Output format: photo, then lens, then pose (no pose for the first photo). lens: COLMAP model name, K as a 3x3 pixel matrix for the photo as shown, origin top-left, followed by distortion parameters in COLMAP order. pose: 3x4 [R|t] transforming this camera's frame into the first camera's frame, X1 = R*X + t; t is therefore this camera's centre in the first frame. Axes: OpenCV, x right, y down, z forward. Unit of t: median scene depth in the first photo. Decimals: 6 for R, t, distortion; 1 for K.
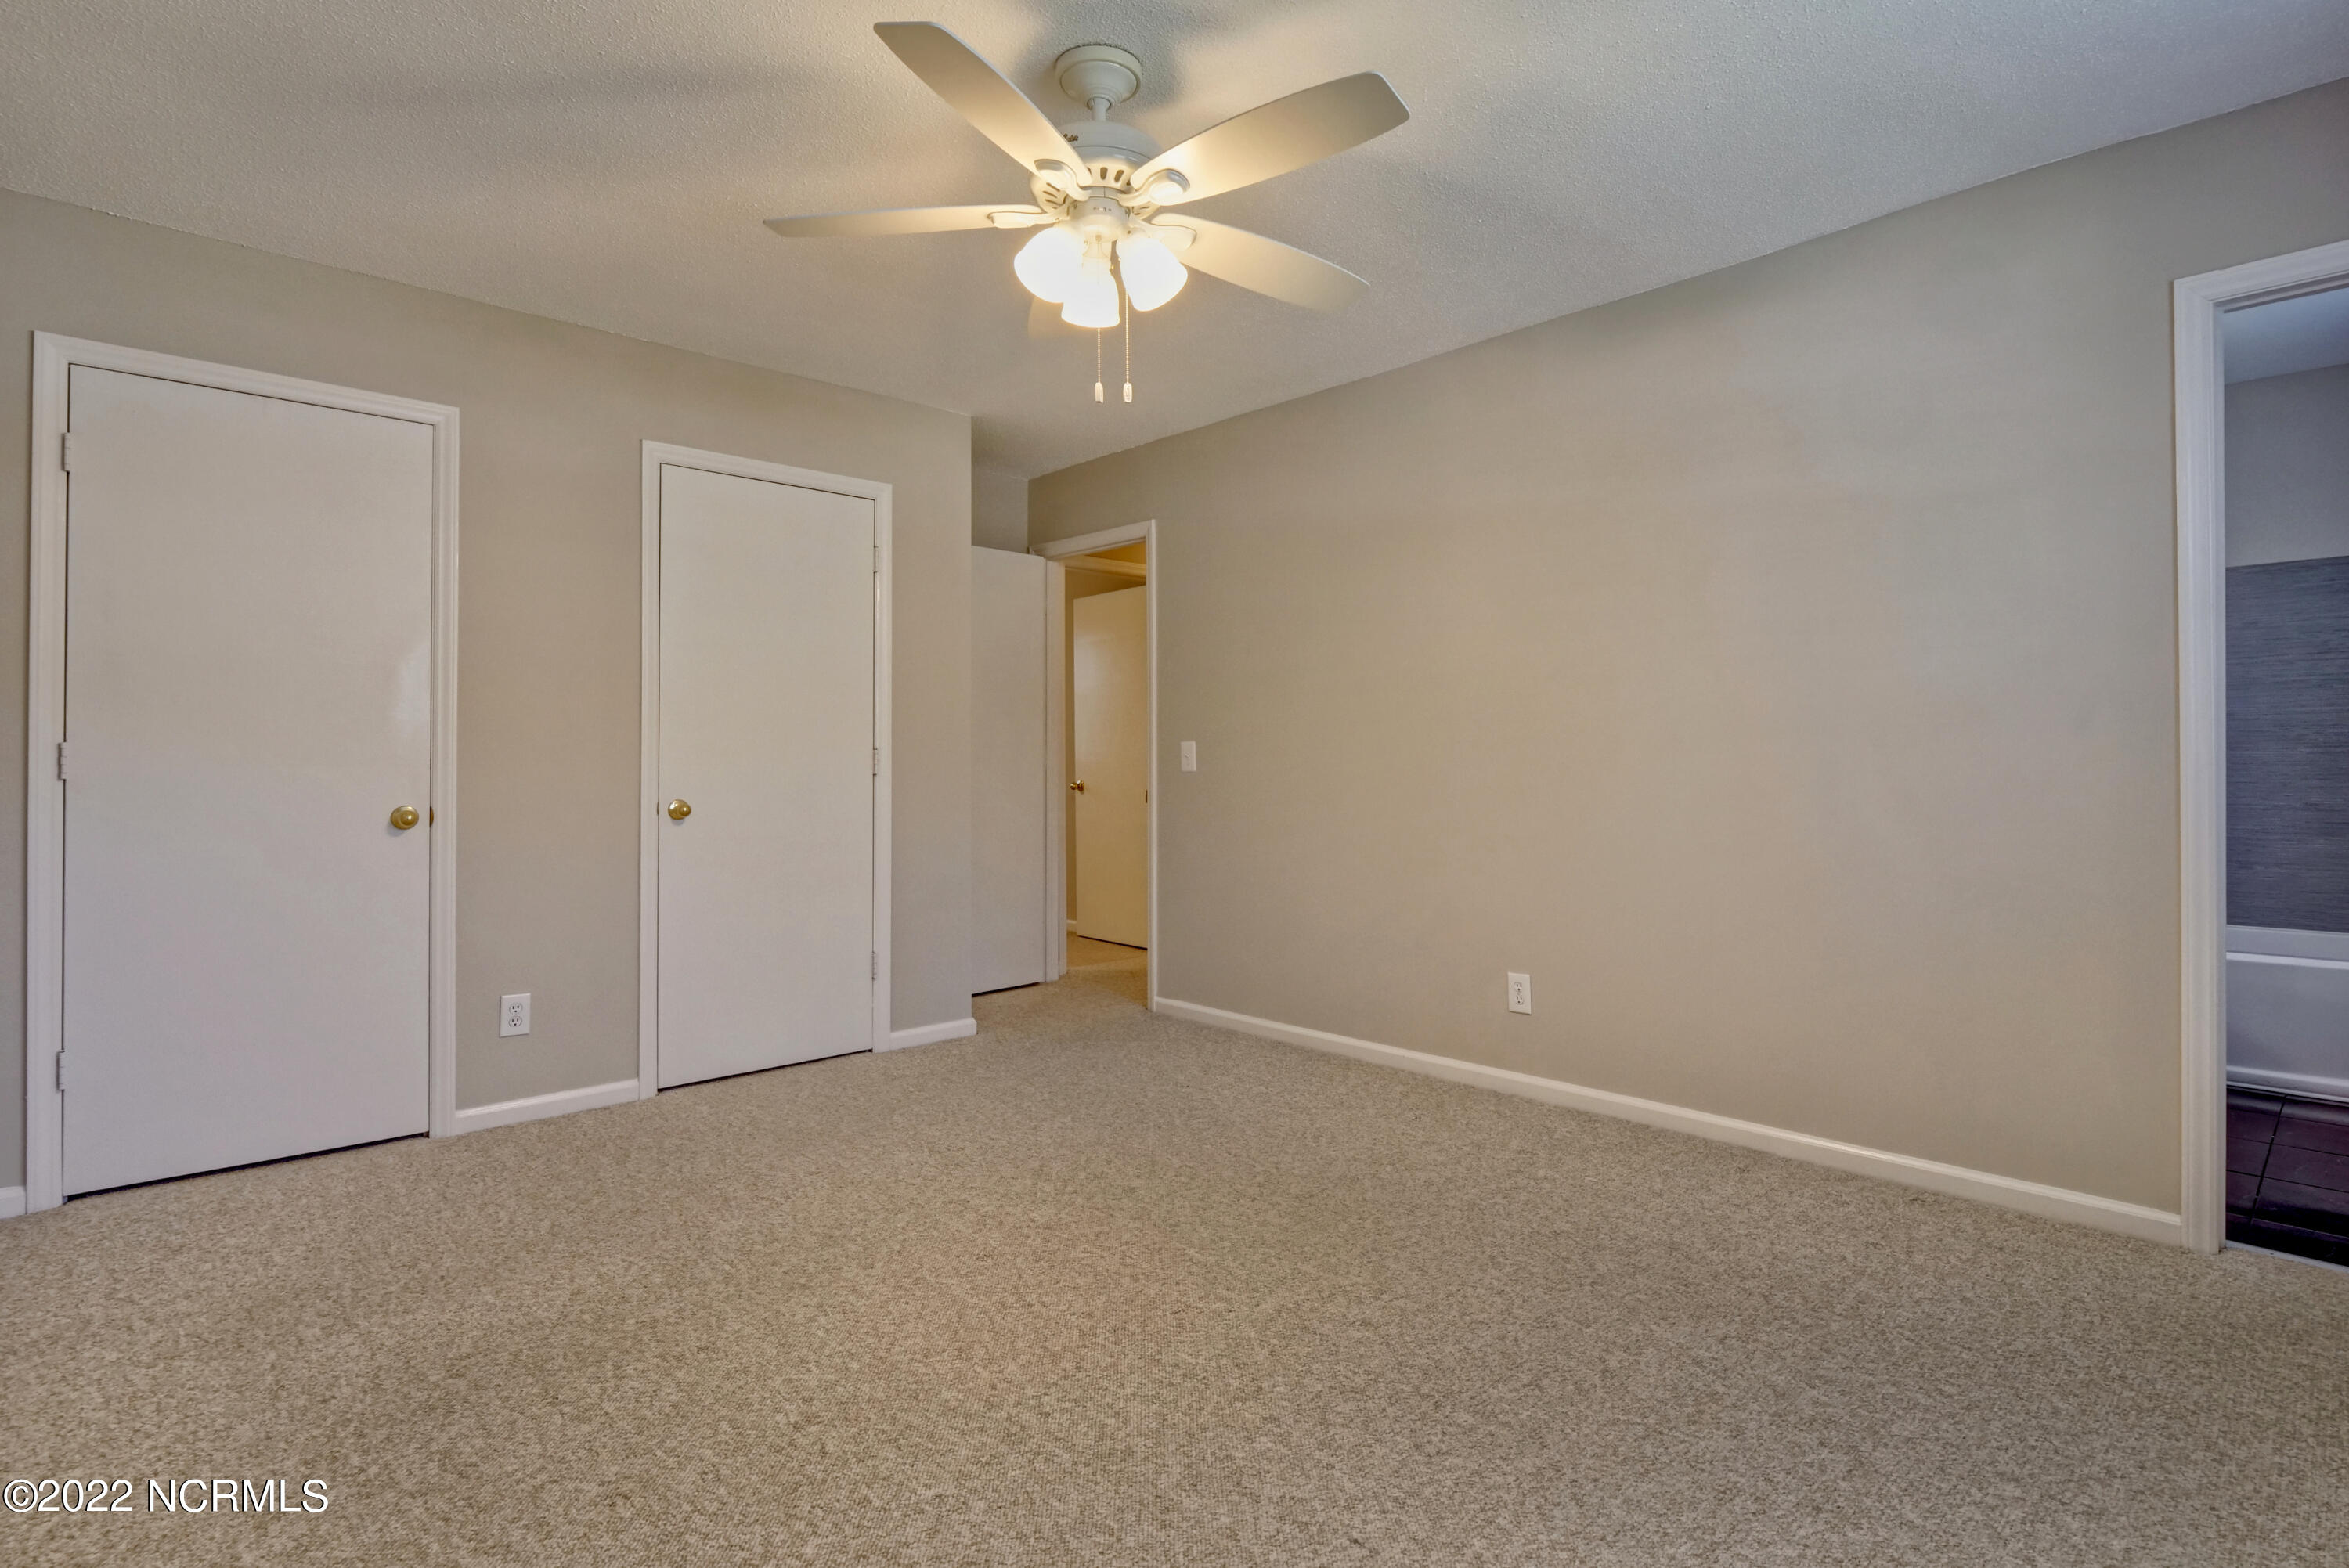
lens RADIAL K [[1143.9, 0, 1180.3], [0, 1143.9, 751.3], [0, 0, 1]] dist [-0.013968, 0.000233]
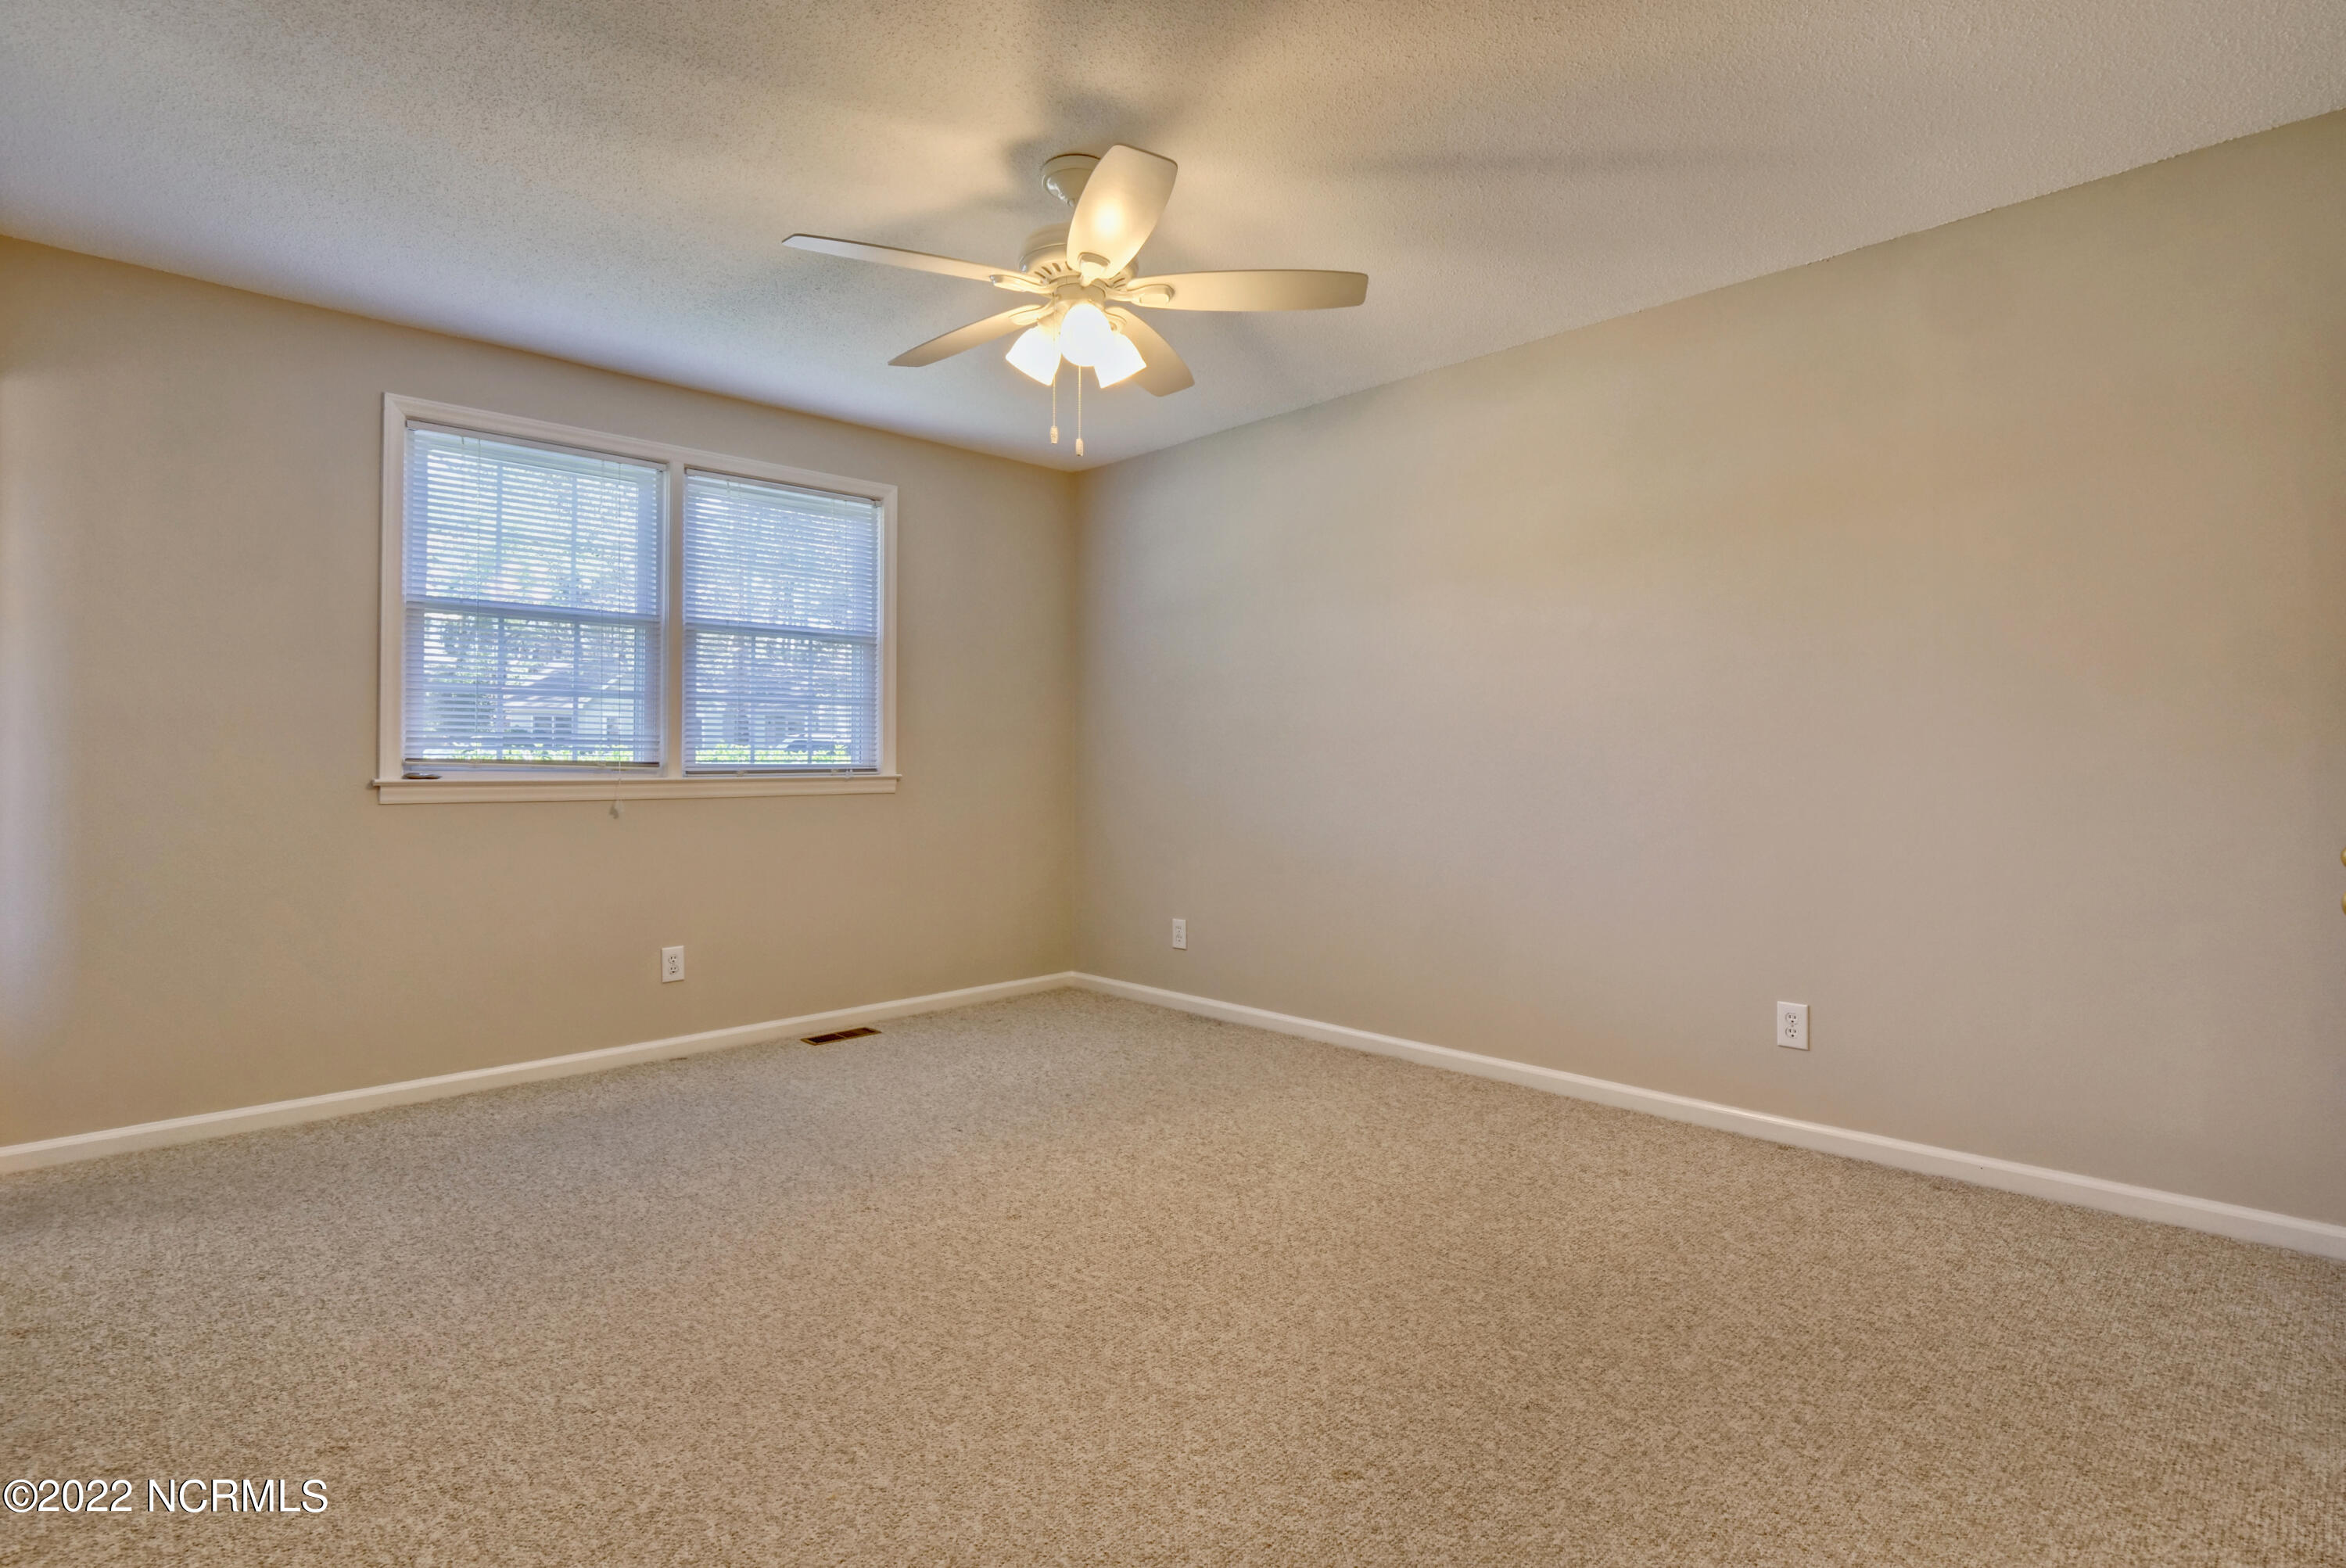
lens RADIAL K [[1142.6, 0, 1178.8], [0, 1142.6, 751.3], [0, 0, 1]] dist [-0.013968, 0.000233]
pose [[-0.999900, 0.006746, -0.012439, -0.134091], [0.006942, 0.999851, -0.015809, 0.017149], [0.012331, -0.015894, -0.999798, 1.831939]]
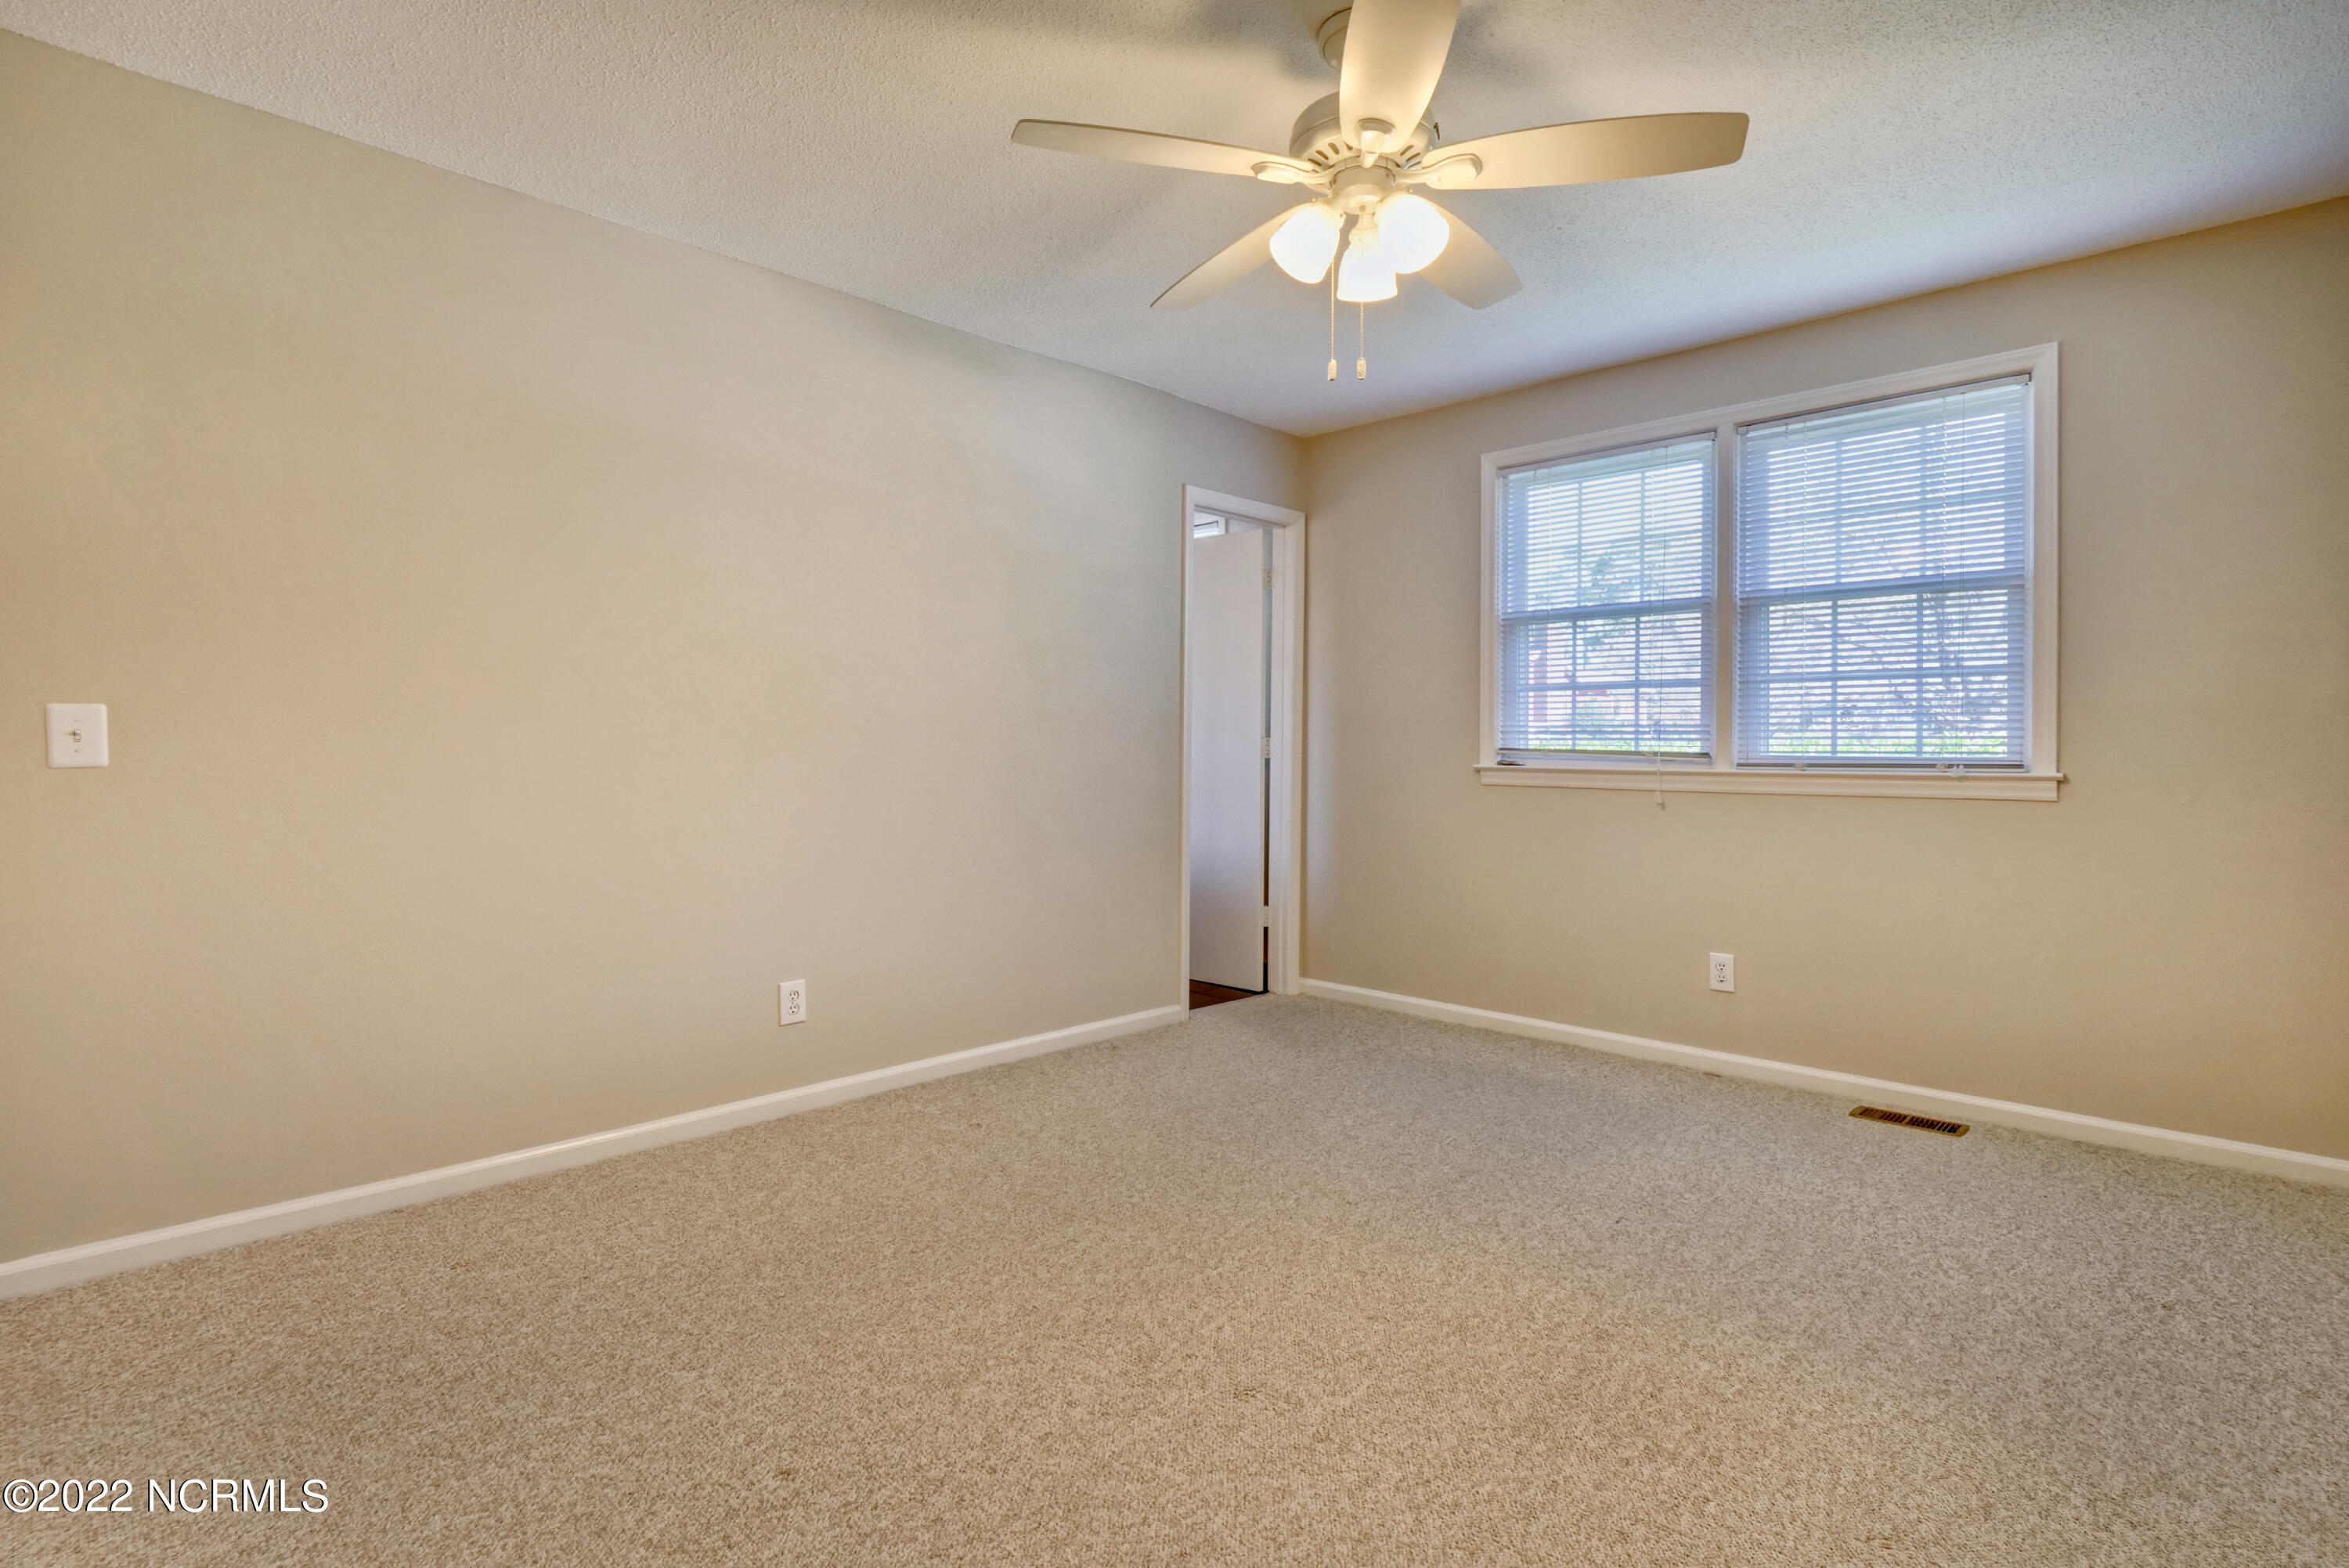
lens RADIAL K [[1143.9, 0, 1180.3], [0, 1143.9, 751.3], [0, 0, 1]] dist [-0.013968, 0.000233]
pose [[-0.038568, 0.001950, 0.999254, -0.869048], [-0.012111, 0.999924, -0.002418, 0.012212], [-0.999183, -0.012195, -0.038541, 1.000672]]
